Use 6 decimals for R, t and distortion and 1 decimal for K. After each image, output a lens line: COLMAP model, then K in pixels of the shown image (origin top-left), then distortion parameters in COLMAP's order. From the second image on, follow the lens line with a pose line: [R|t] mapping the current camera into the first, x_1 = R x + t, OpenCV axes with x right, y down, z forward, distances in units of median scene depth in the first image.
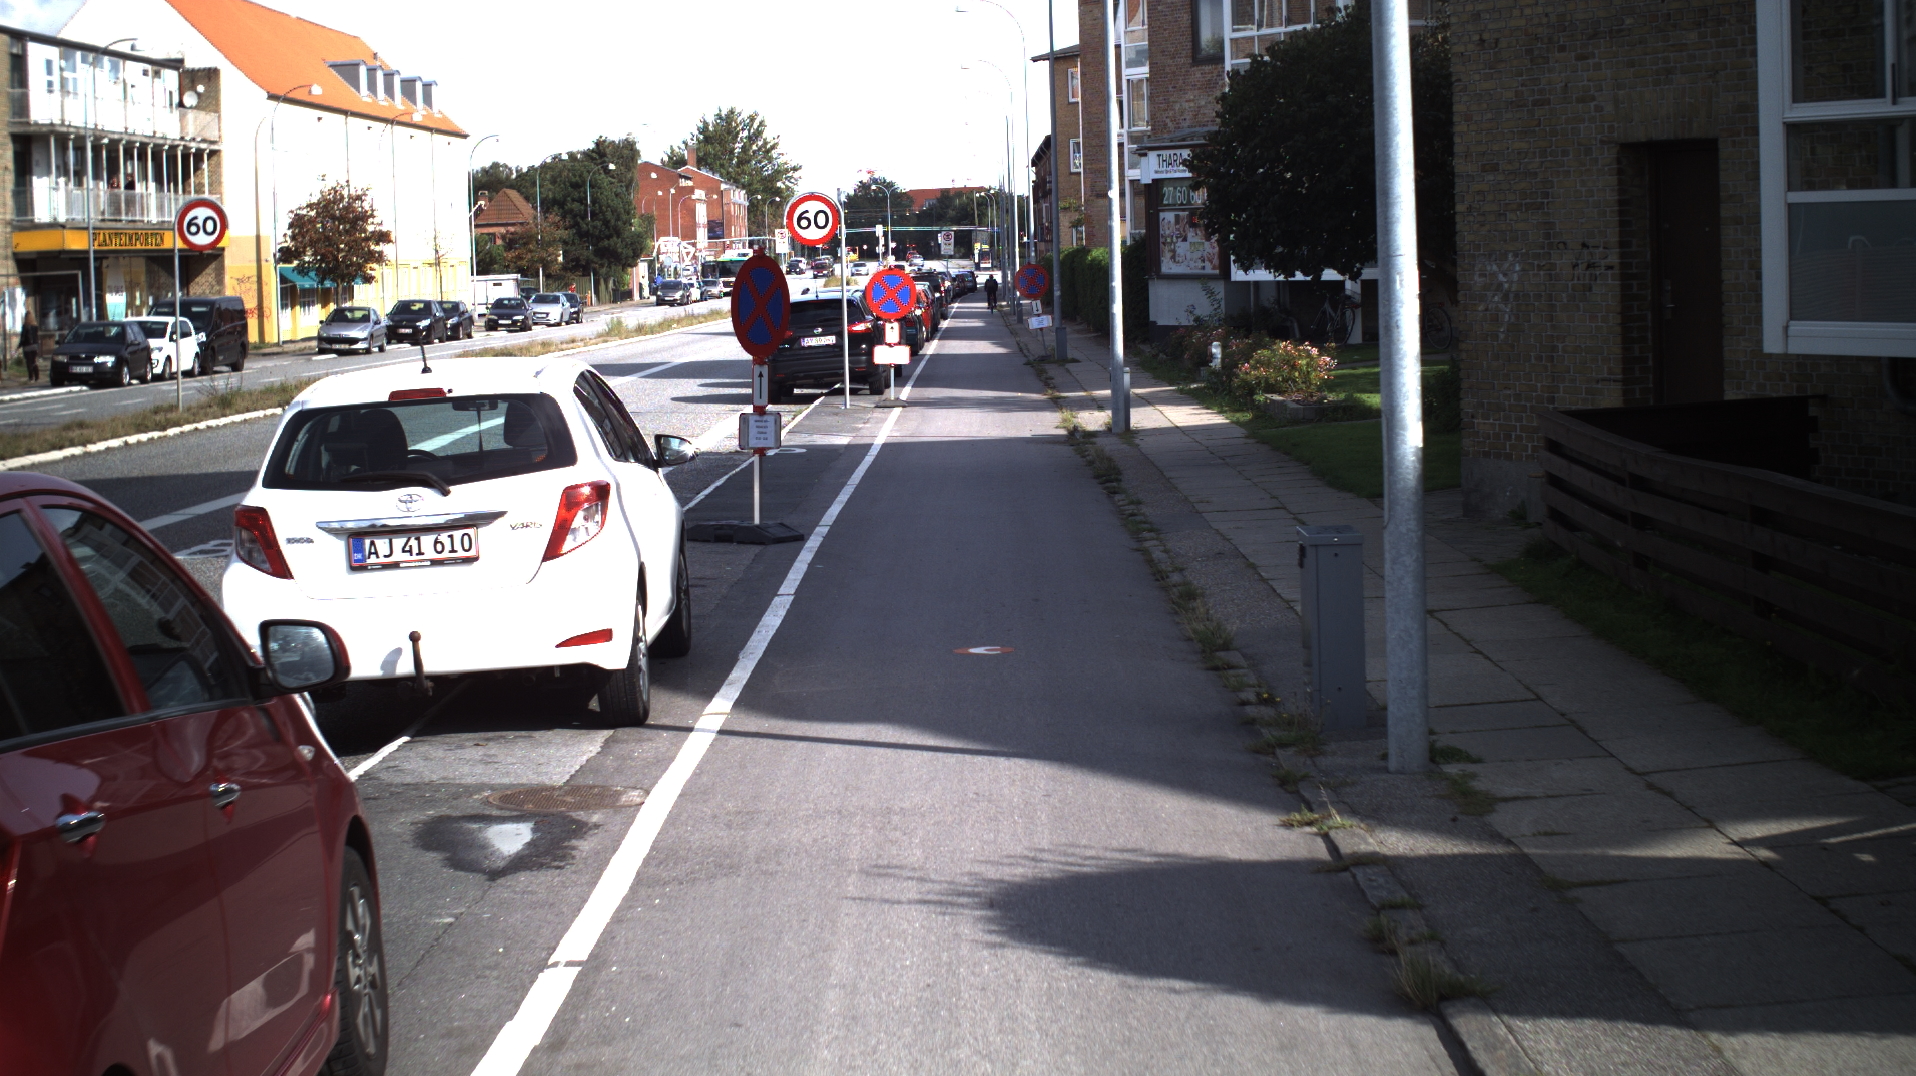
lens RADIAL K [[3475.5, 0, 958.0], [0, 3475.5, 538.0], [0, 0, 1]] dist [-0.250218, 0.030442]
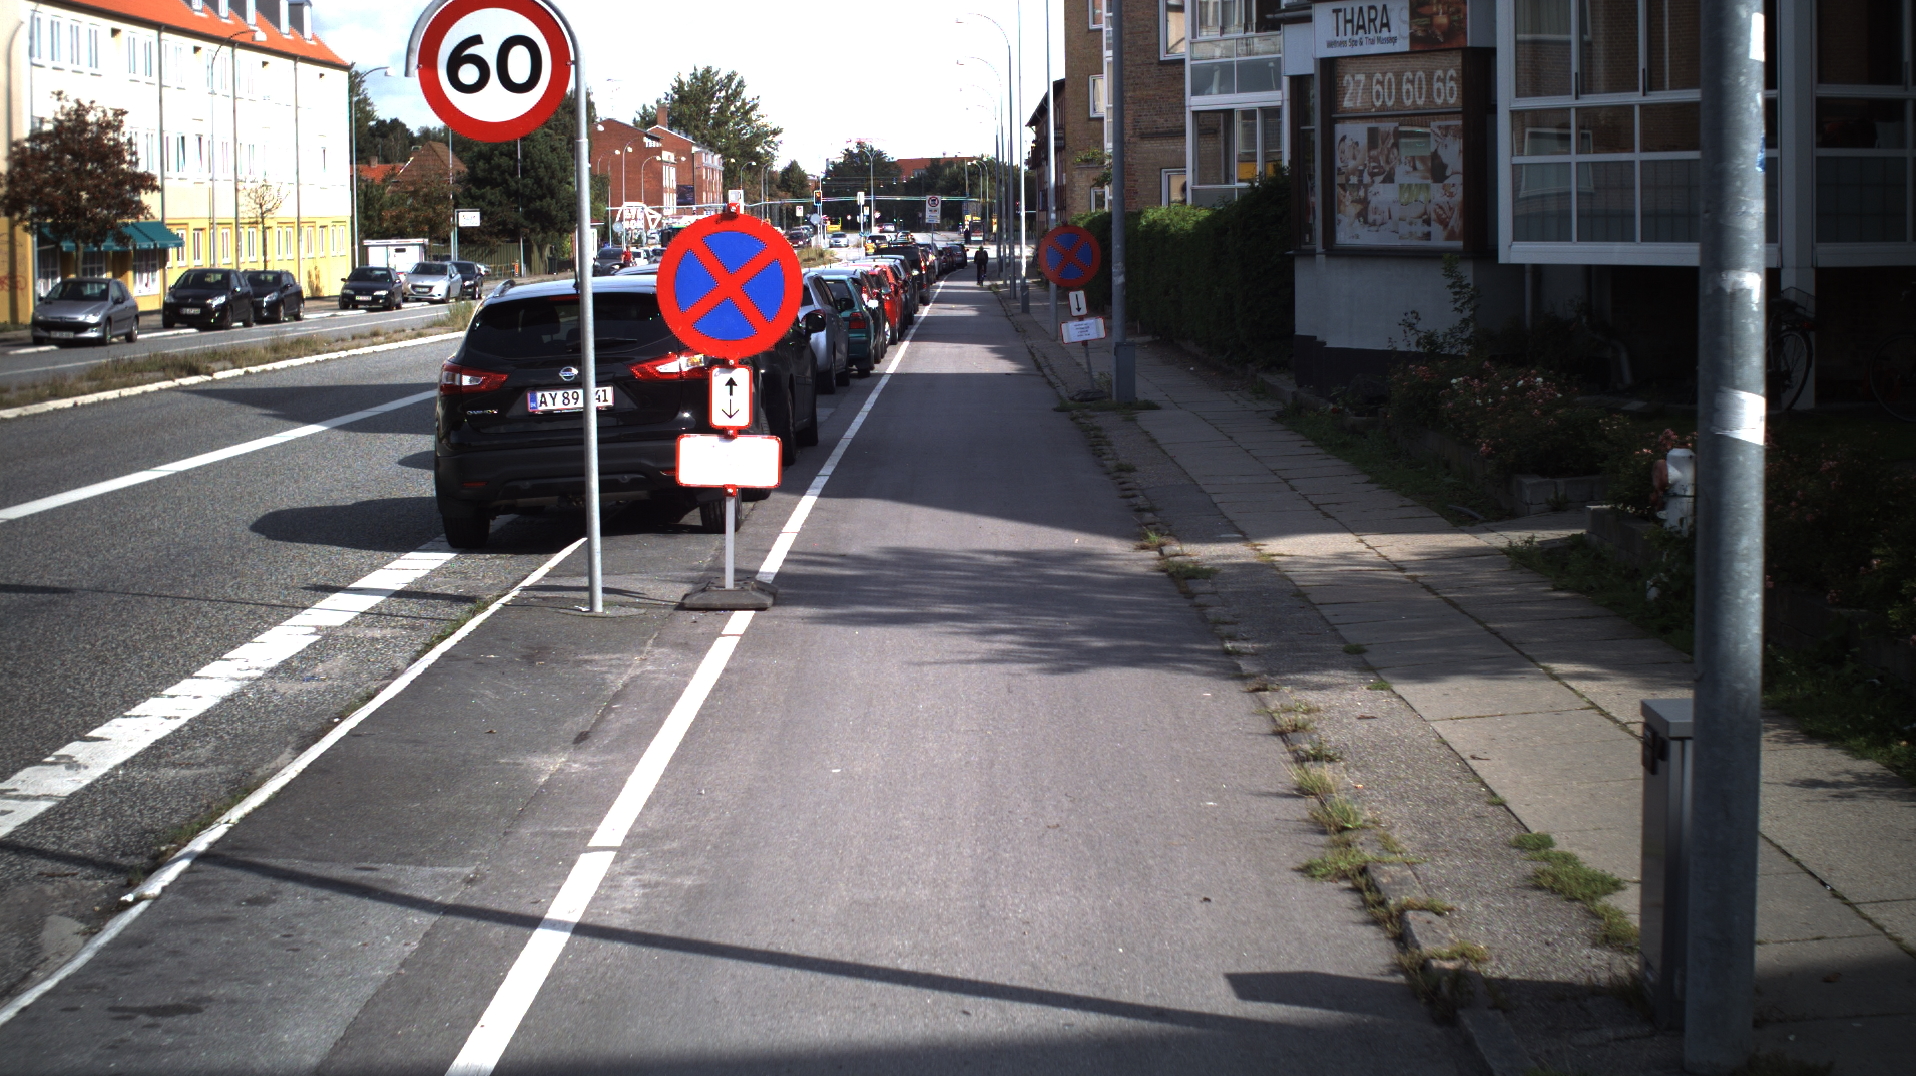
lens RADIAL K [[3475.5, 0, 958.0], [0, 3475.5, 538.0], [0, 0, 1]] dist [-0.250218, 0.030442]
pose [[0.999853, 0.016599, 0.004333, 0.001054], [-0.016631, 0.999835, 0.007322, -0.019205], [-0.004211, -0.007393, 0.999964, 0.261052]]
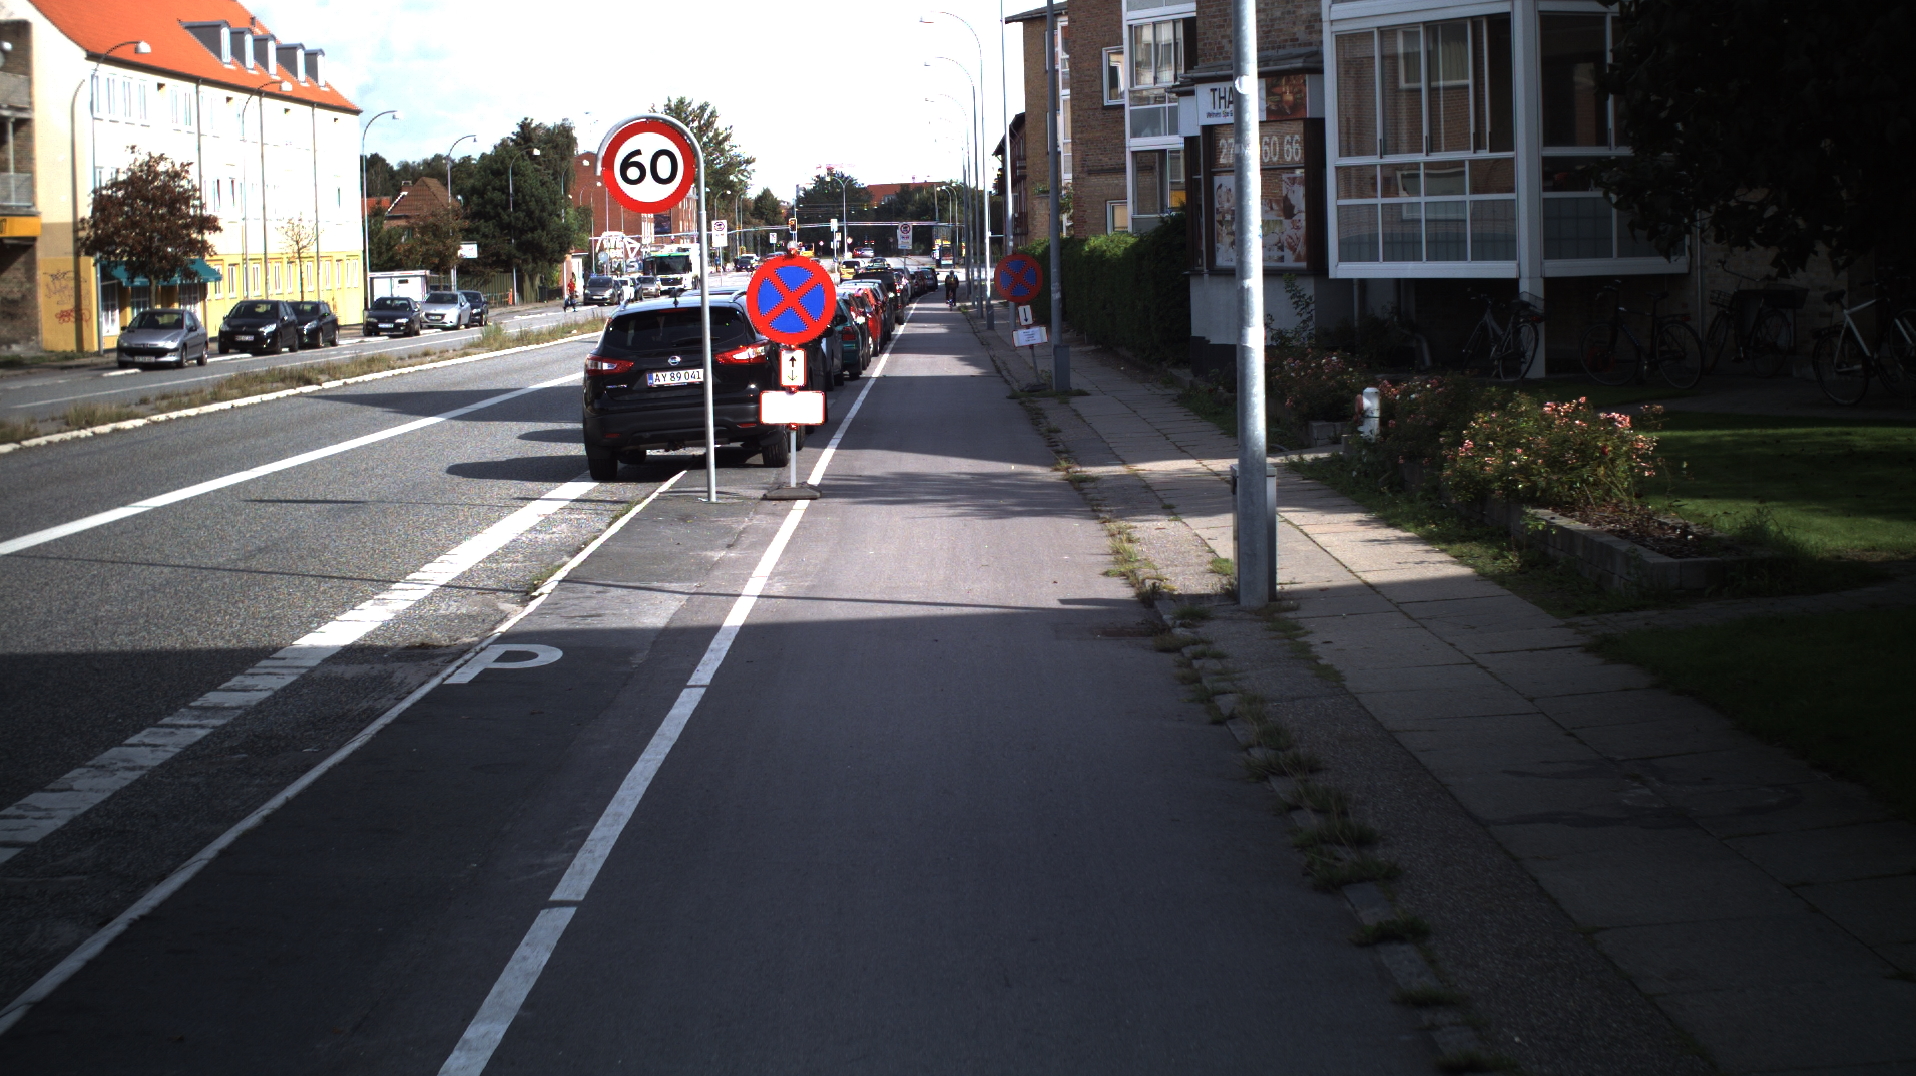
lens RADIAL K [[3475.5, 0, 958.0], [0, 3475.5, 538.0], [0, 0, 1]] dist [-0.250218, 0.030442]
pose [[0.999932, 0.001695, 0.011537, 0.000610], [-0.001701, 0.999998, 0.000546, -0.012747], [-0.011536, -0.000566, 0.999933, 0.174064]]
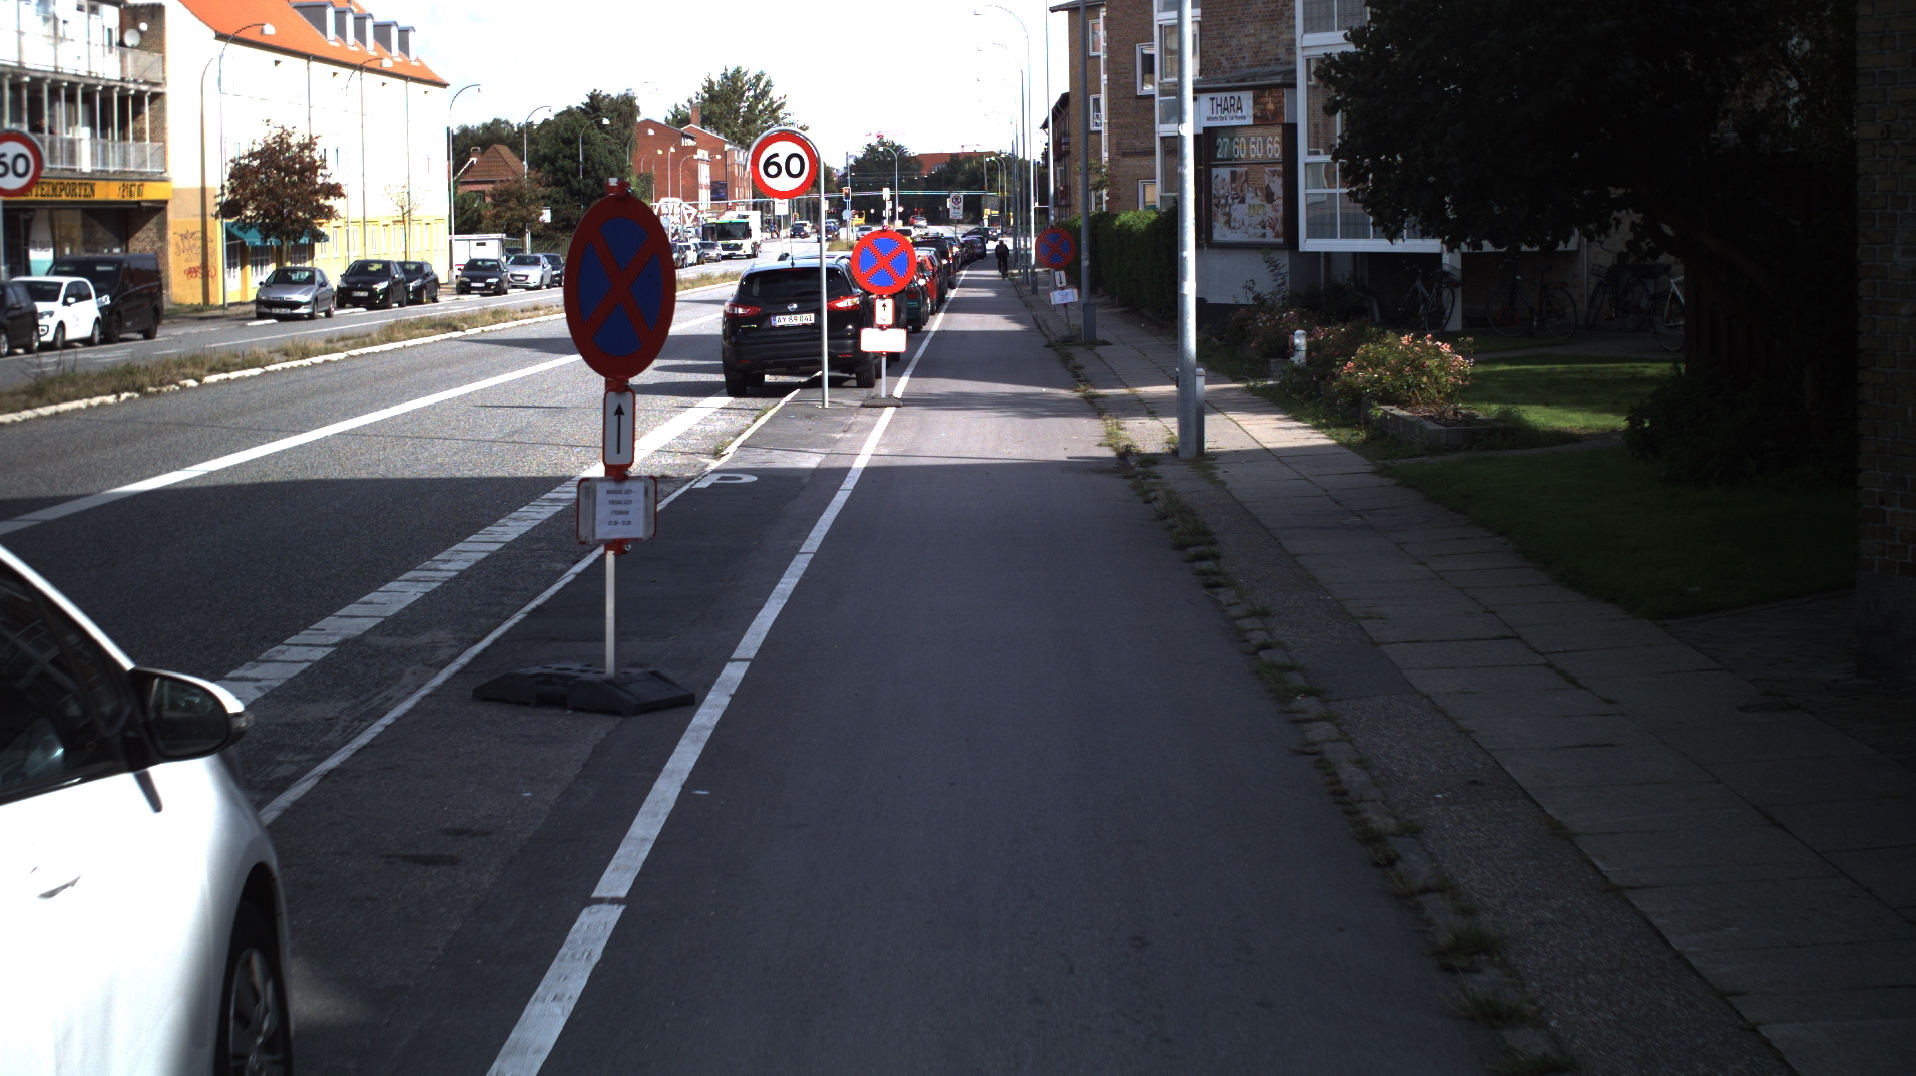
lens RADIAL K [[3475.5, 0, 958.0], [0, 3475.5, 538.0], [0, 0, 1]] dist [-0.250218, 0.030442]
pose [[0.999905, 0.013727, -0.001237, -0.000274], [-0.013714, 0.999858, 0.009771, -0.006424], [0.001371, -0.009753, 0.999952, 0.087125]]
